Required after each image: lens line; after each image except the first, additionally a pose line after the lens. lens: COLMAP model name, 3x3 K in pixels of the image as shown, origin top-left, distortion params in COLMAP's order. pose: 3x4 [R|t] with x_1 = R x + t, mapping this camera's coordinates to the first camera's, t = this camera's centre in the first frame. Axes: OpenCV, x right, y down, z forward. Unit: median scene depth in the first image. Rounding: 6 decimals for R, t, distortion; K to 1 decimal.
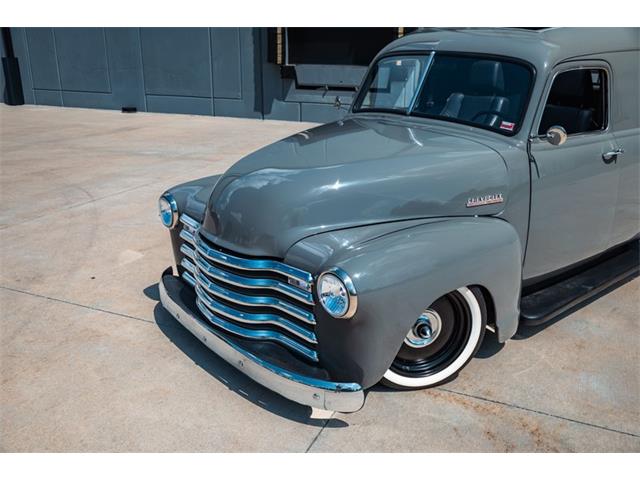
lens RADIAL K [[583.7, 0, 320.0], [0, 583.7, 240.0], [0, 0, 1]] dist [-0.004564, -0.002277]
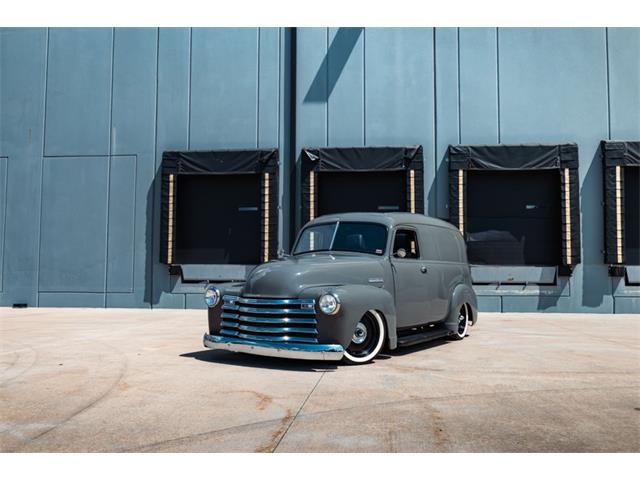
lens RADIAL K [[583.7, 0, 320.0], [0, 583.7, 240.0], [0, 0, 1]] dist [-0.004564, -0.002277]
pose [[0.952558, 0.018576, 0.303790, -0.147118], [0.097168, 0.927341, -0.361382, 0.142094], [-0.288430, 0.373756, 0.881541, -0.230947]]
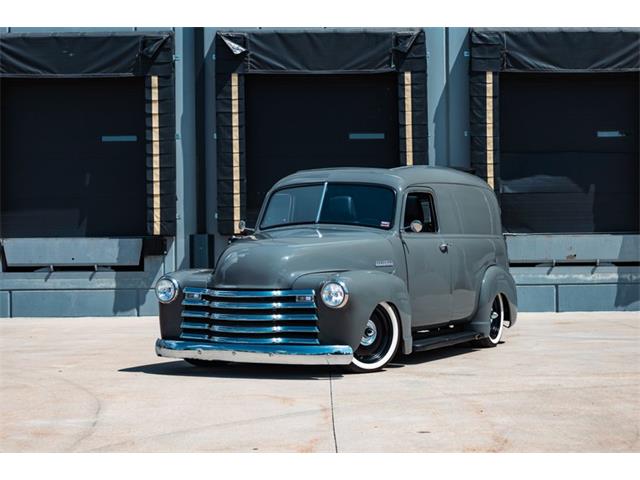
lens RADIAL K [[1288.8, 0, 320.0], [0, 1288.8, 240.0], [0, 0, 1]] dist [0.022528, -0.050982]
pose [[0.912663, -0.010929, 0.408567, -0.342577], [0.144522, 0.943691, -0.297592, 0.232219], [-0.382308, 0.330648, 0.862851, -0.520824]]
